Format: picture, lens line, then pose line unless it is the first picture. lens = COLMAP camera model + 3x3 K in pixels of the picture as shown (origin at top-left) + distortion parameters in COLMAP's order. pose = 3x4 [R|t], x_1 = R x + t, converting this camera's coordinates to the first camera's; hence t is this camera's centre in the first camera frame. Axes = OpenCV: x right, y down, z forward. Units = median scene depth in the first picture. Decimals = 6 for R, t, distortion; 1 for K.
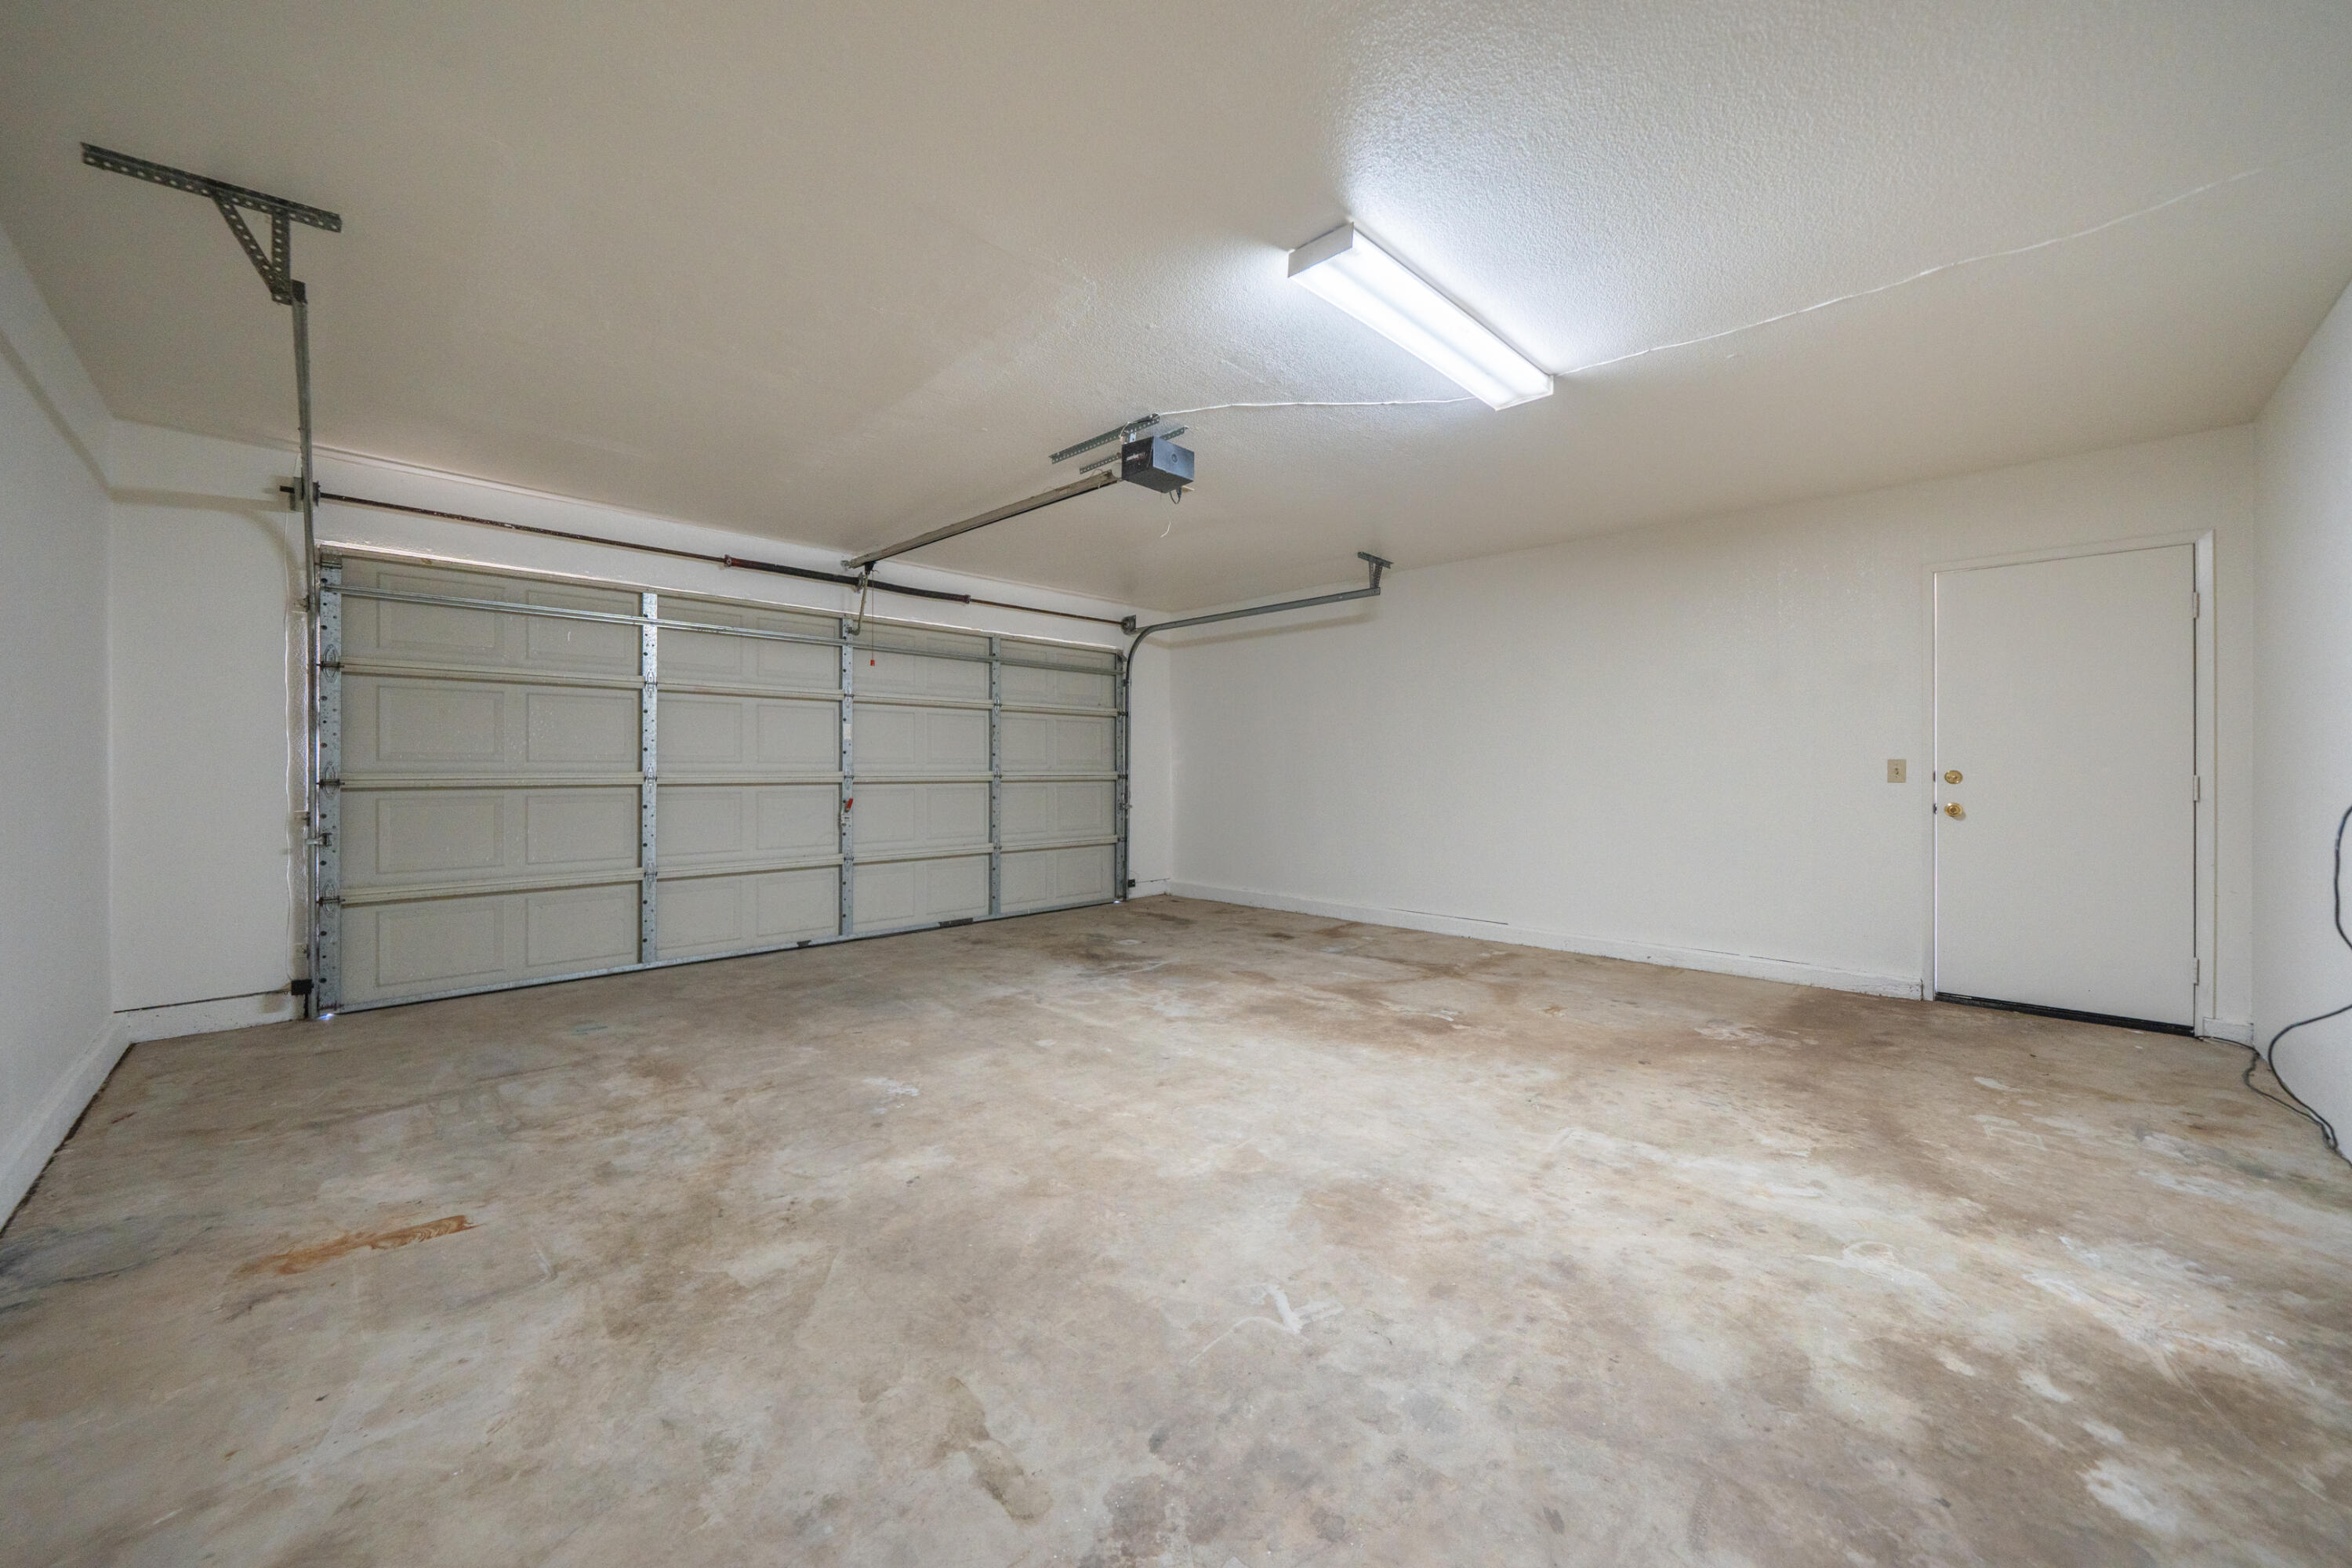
lens RADIAL K [[858.5, 0, 1167.0], [0, 858.5, 776.1], [0, 0, 1]] dist [-0.004248, -0.000119]
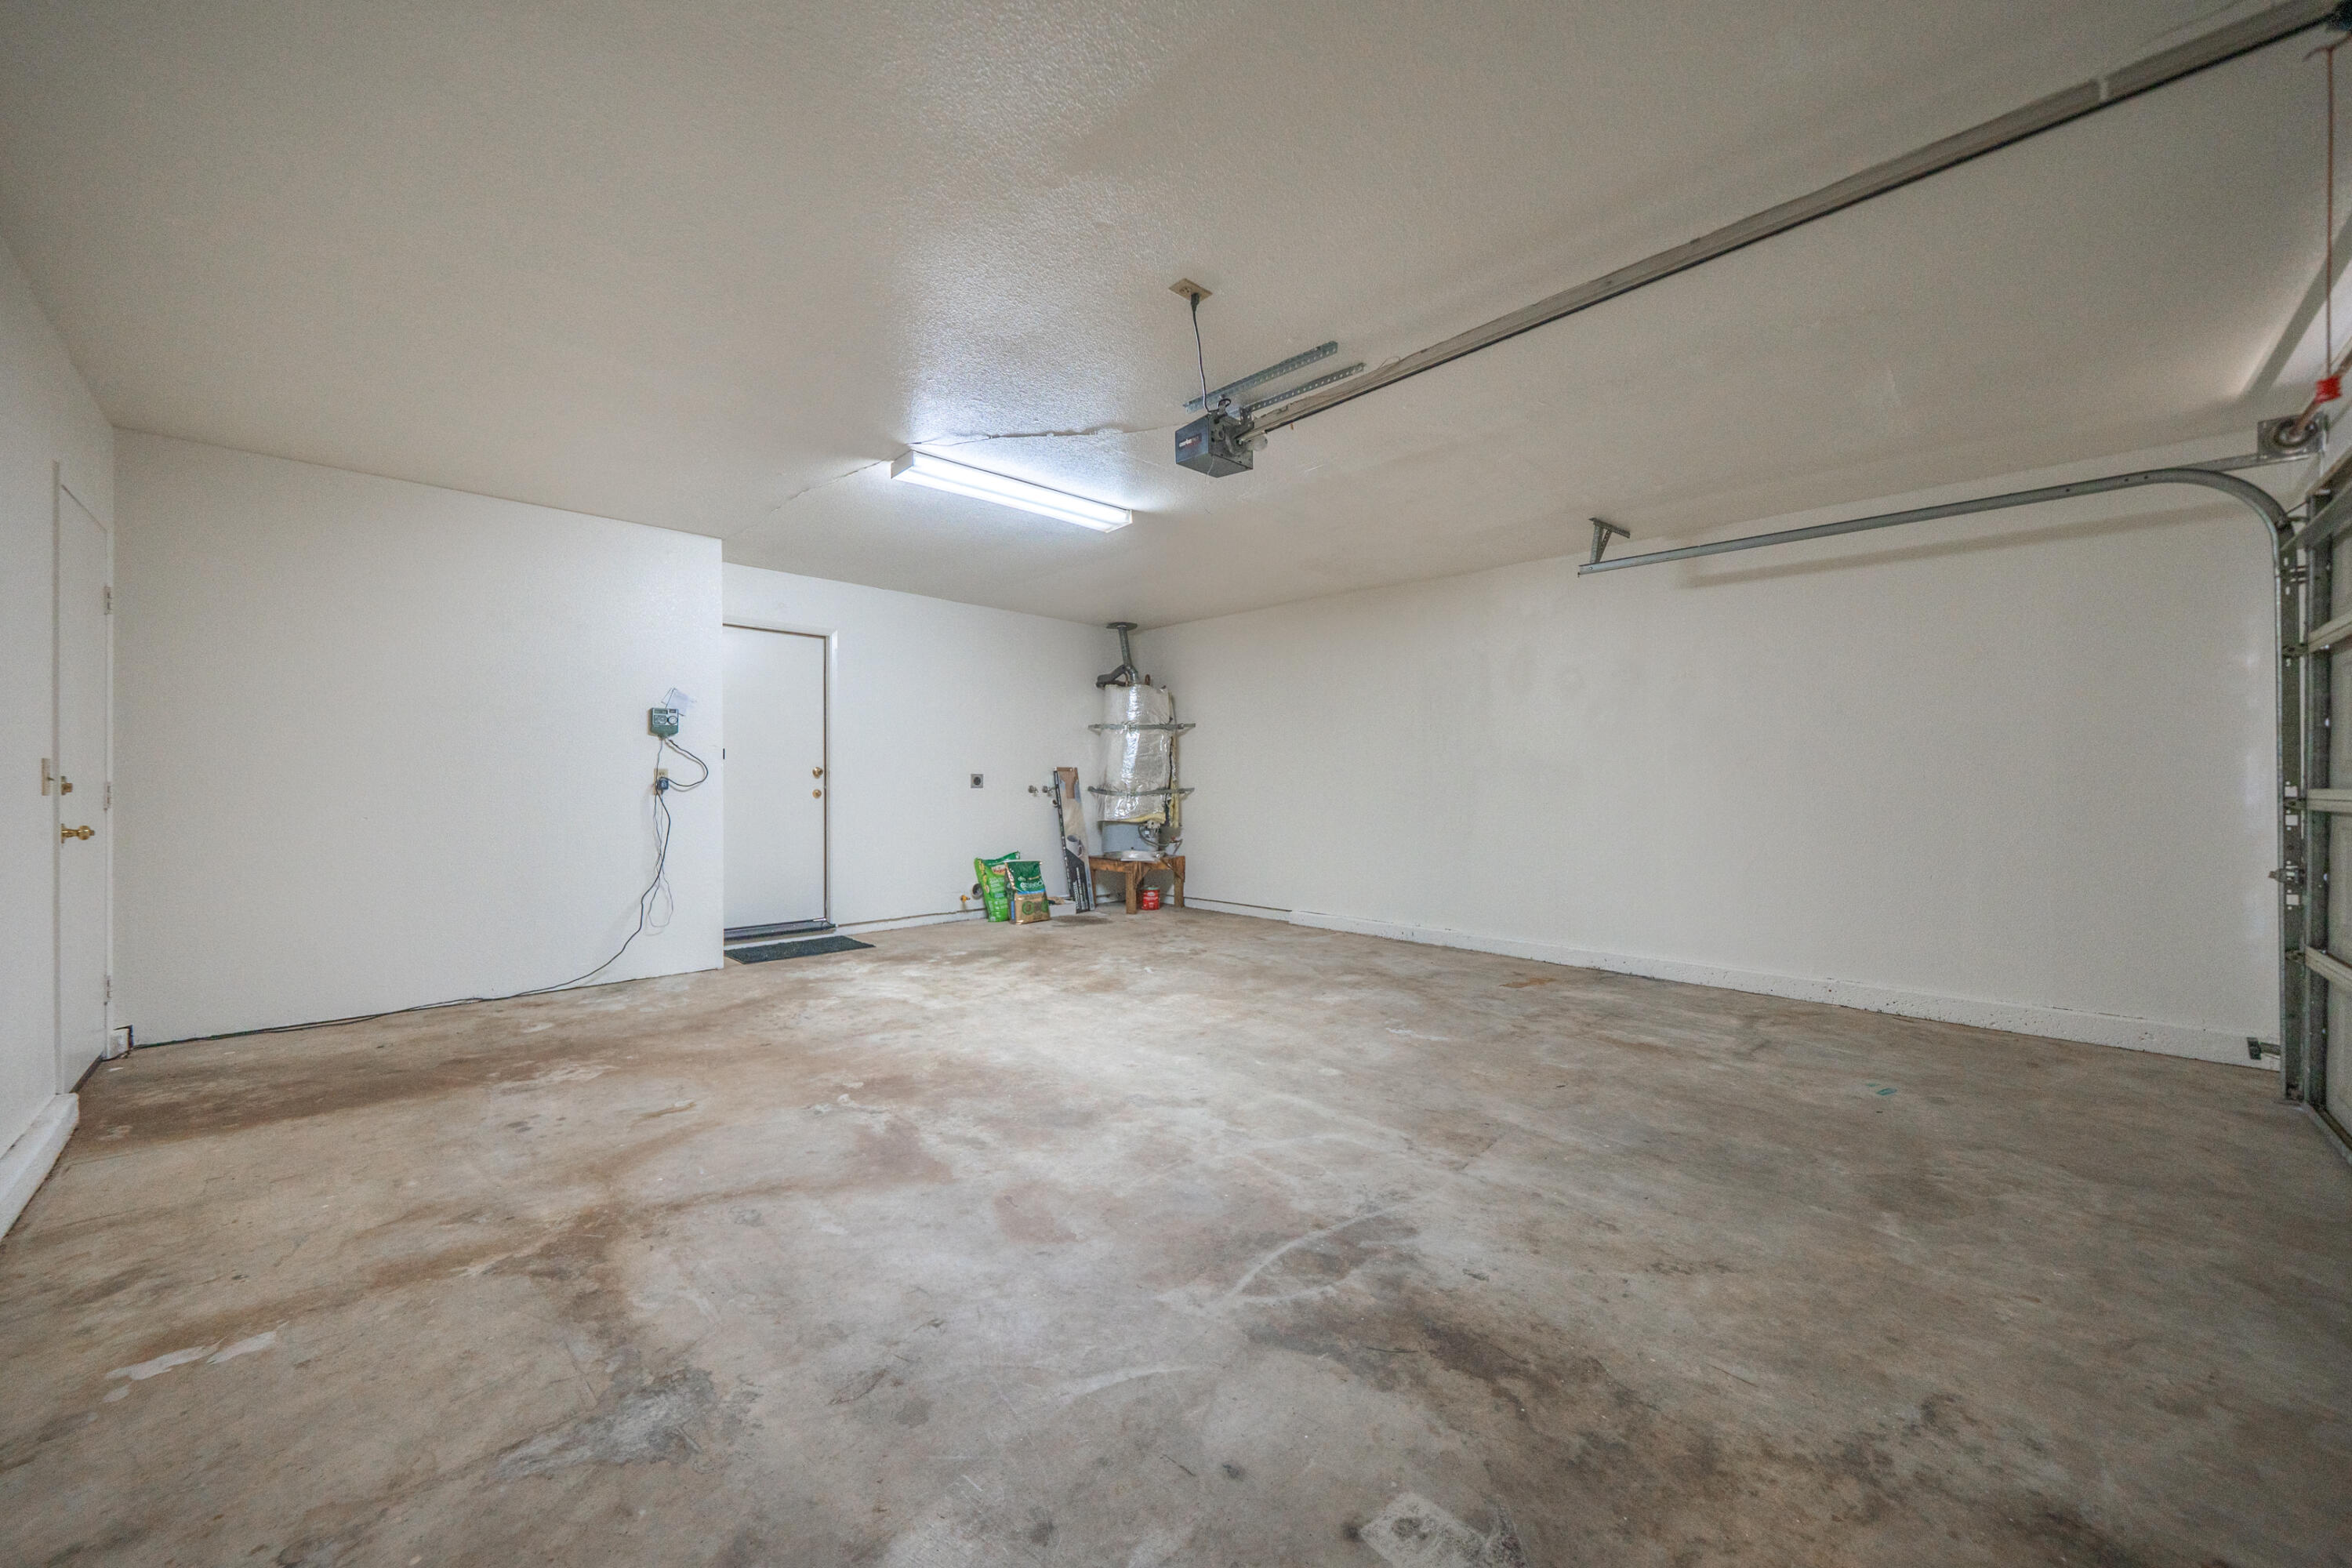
lens RADIAL K [[858.5, 0, 1167.0], [0, 858.5, 776.1], [0, 0, 1]] dist [-0.004248, -0.000119]
pose [[-0.999988, -0.004580, 0.001659, 0.040043], [-0.004583, 0.999988, -0.001512, -0.011591], [-0.001652, -0.001519, -0.999997, 2.071002]]
